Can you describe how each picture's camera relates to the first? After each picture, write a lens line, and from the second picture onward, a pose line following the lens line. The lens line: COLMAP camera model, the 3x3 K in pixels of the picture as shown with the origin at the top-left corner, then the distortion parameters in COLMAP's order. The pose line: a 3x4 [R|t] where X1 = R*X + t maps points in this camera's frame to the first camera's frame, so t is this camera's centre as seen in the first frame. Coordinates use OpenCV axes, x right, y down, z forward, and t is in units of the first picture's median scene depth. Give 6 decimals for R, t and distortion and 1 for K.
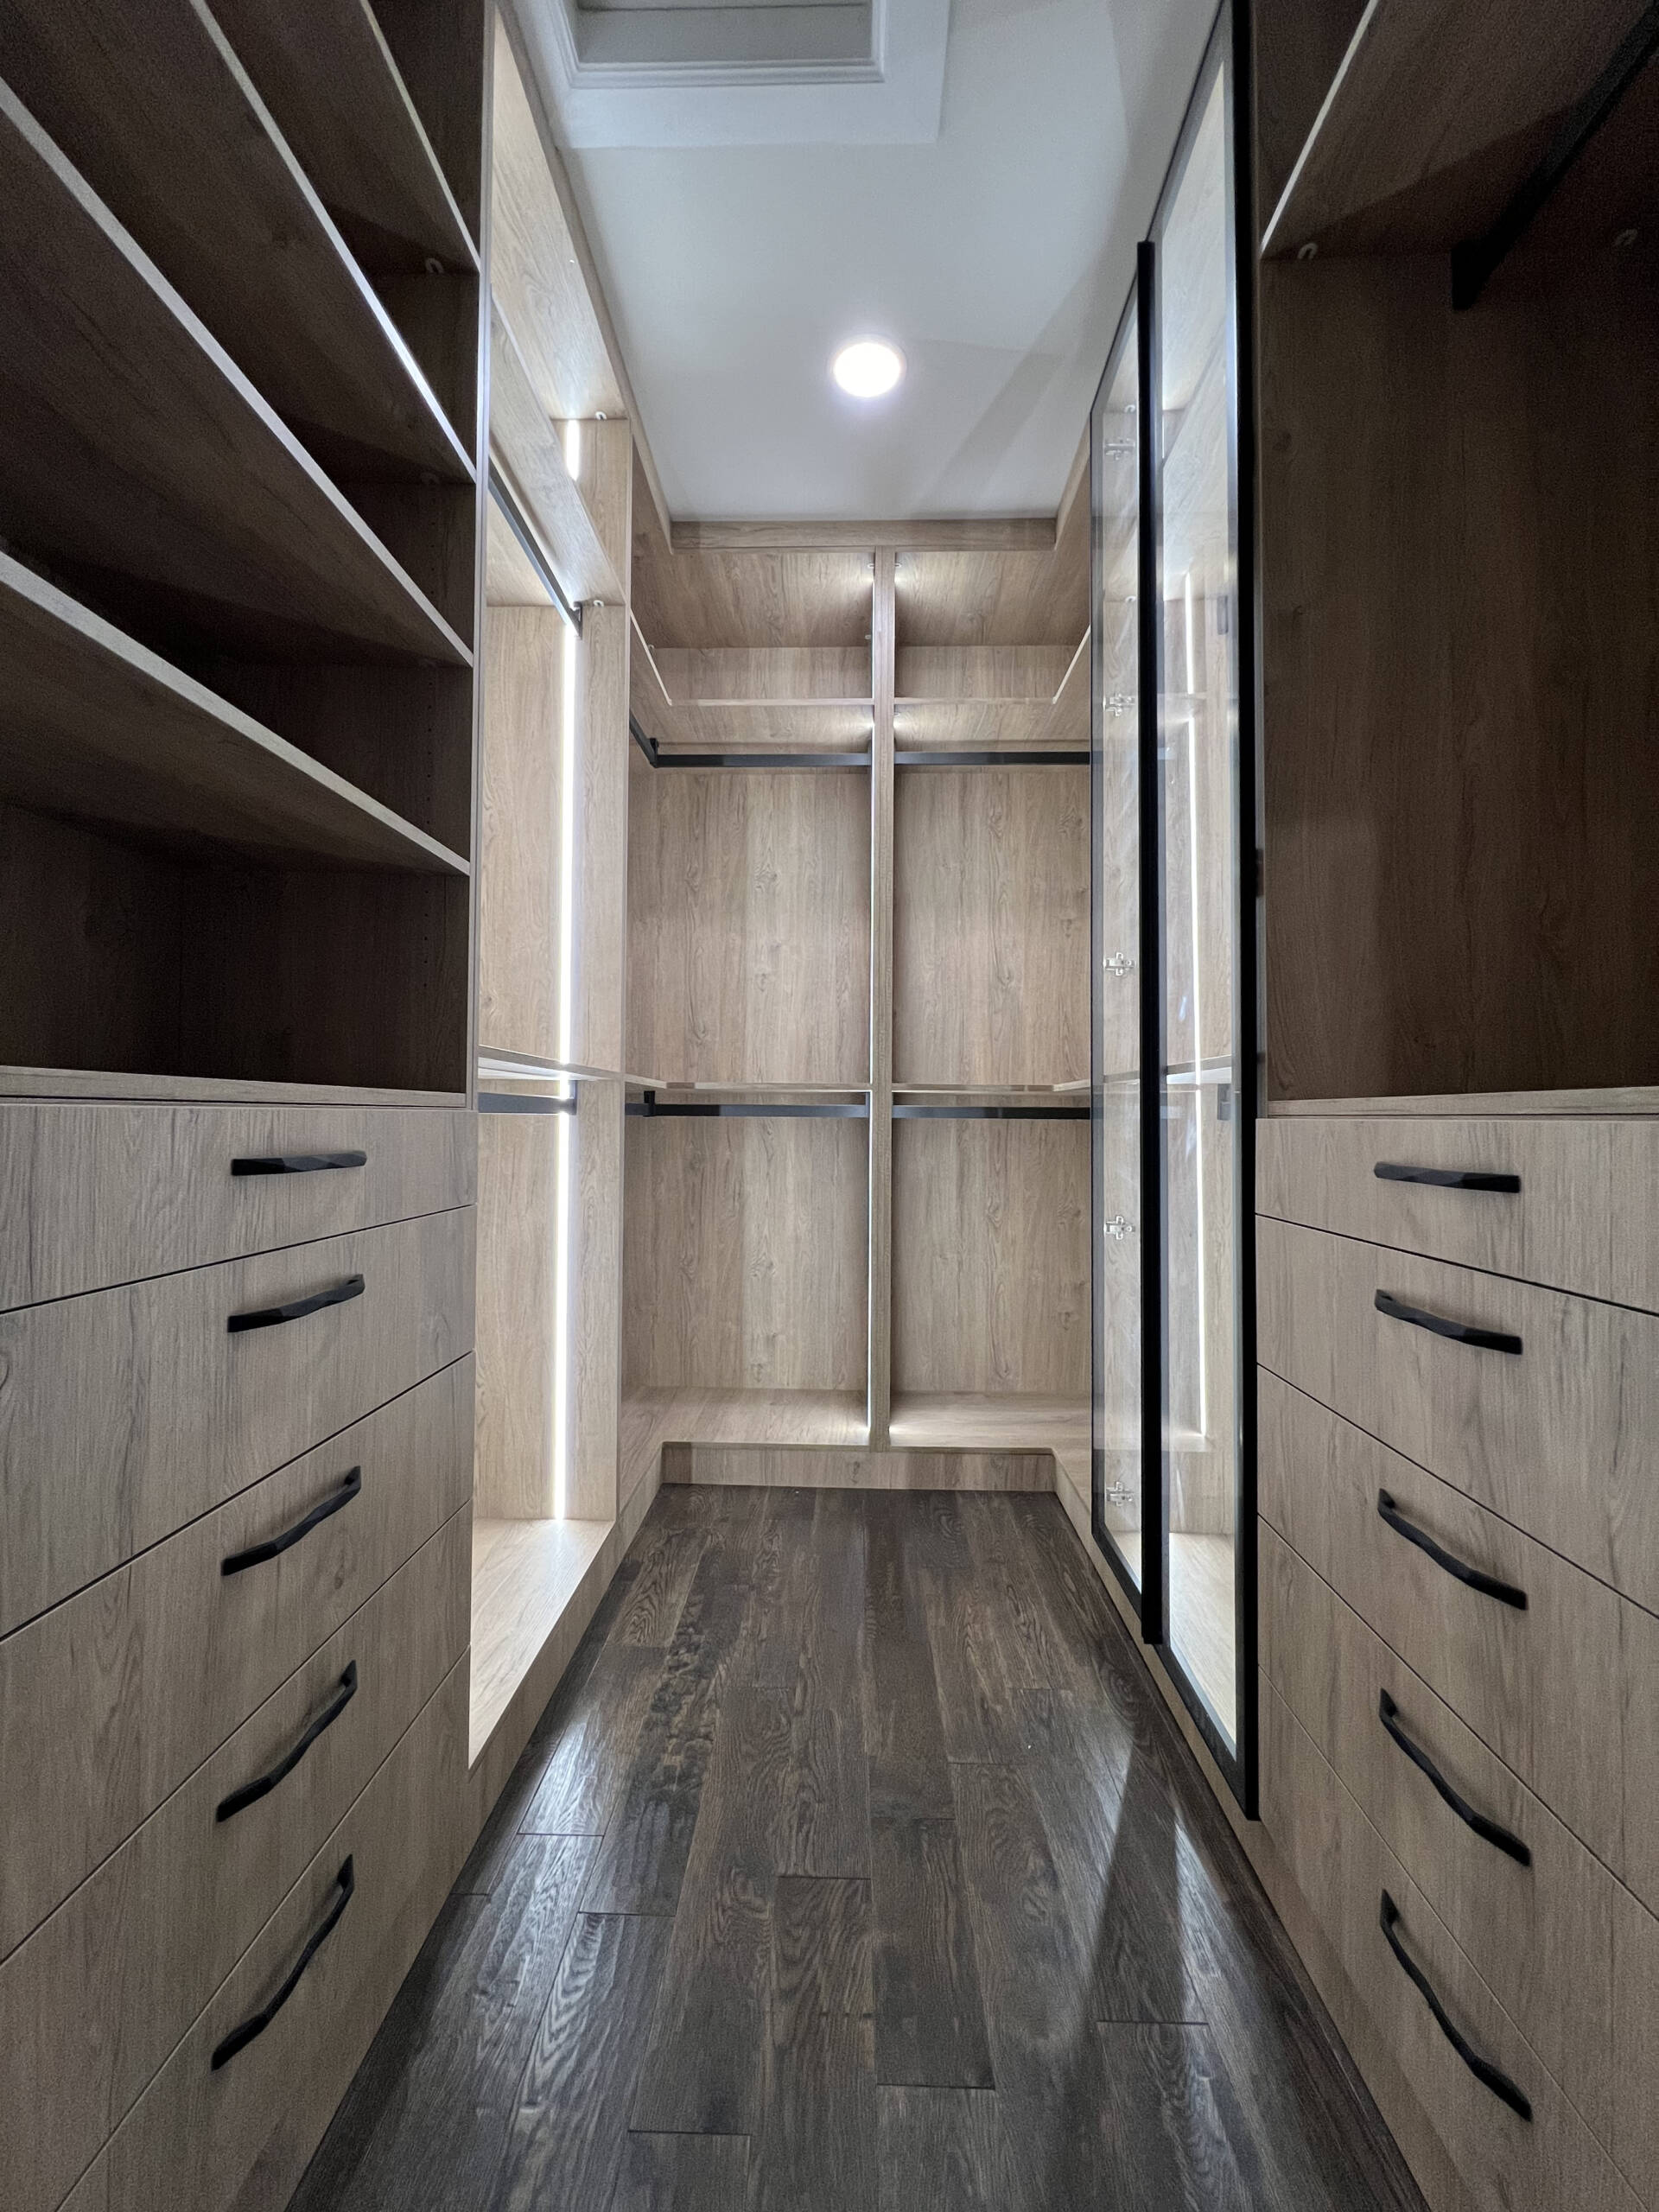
lens RADIAL K [[888.9, 0, 831.3], [0, 888.9, 1102.9], [0, 0, 1]] dist [-0.002744, 0.001172]
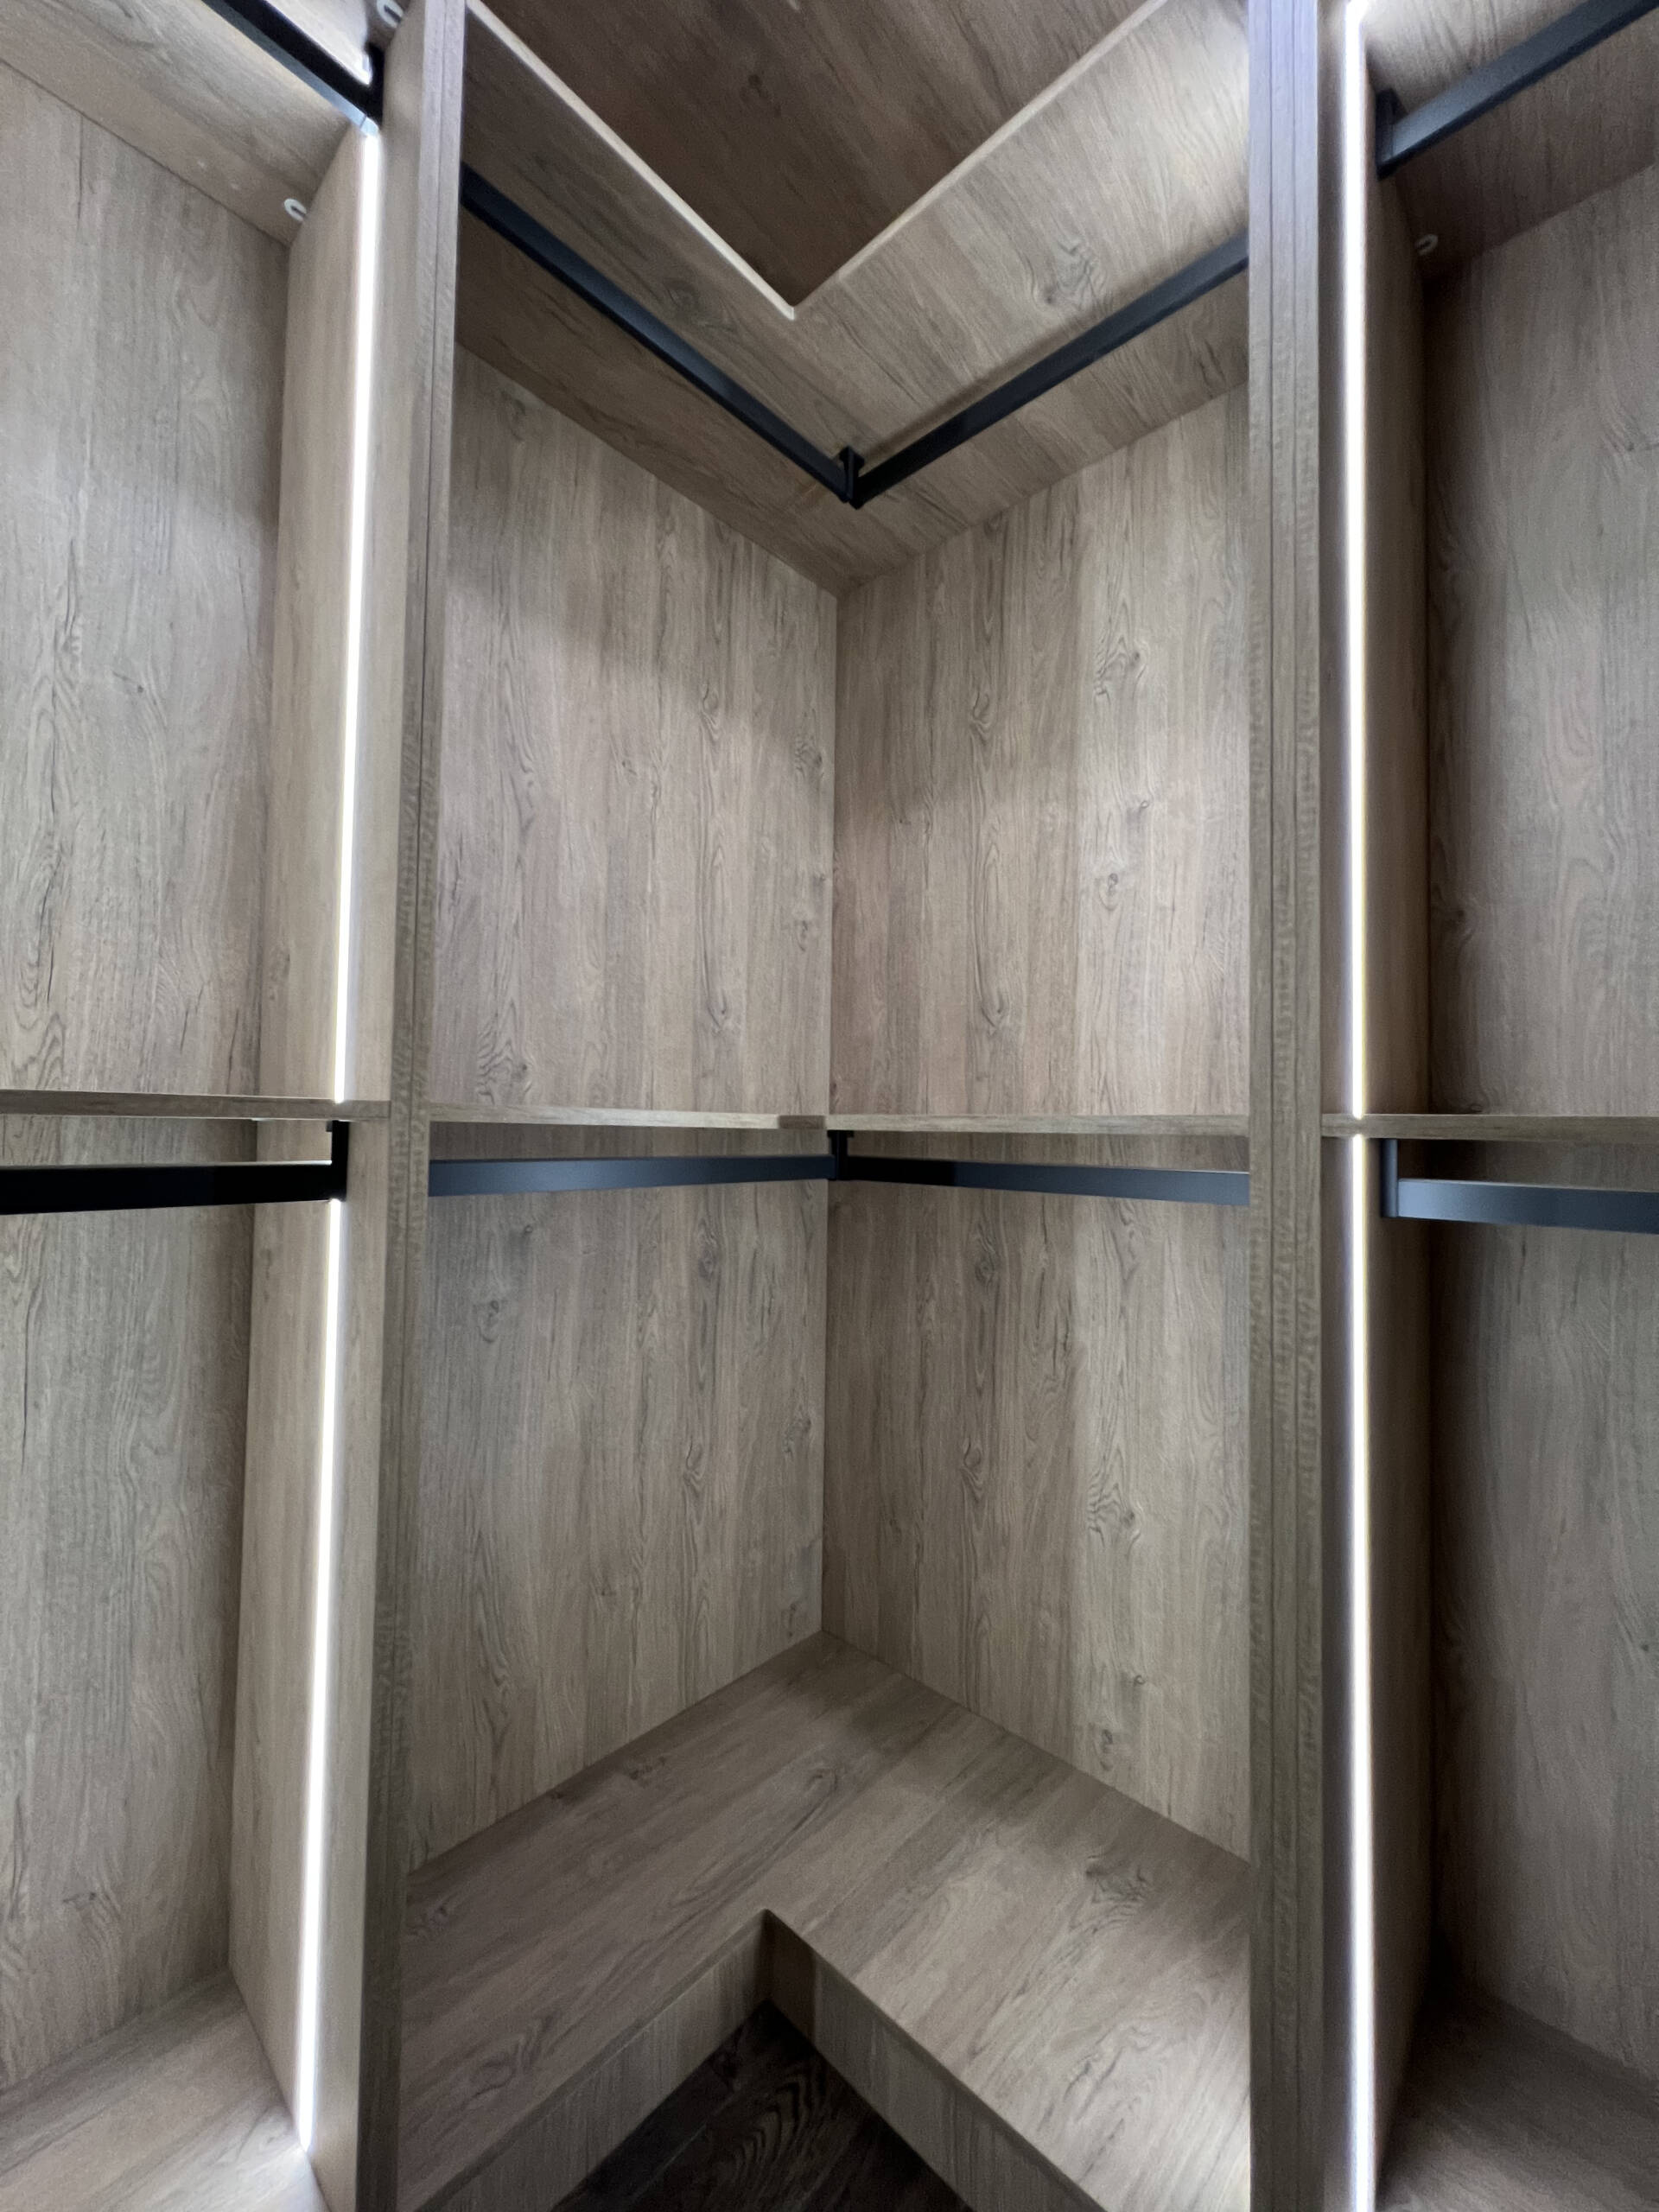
lens RADIAL K [[874.2, 0, 834.0], [0, 874.2, 1101.4], [0, 0, 1]] dist [-0.001262, -0.000513]
pose [[0.749638, -0.016196, -0.661650, 0.149101], [0.000580, 0.999716, -0.023813, -0.021084], [0.661847, 0.017468, 0.749435, 0.737267]]
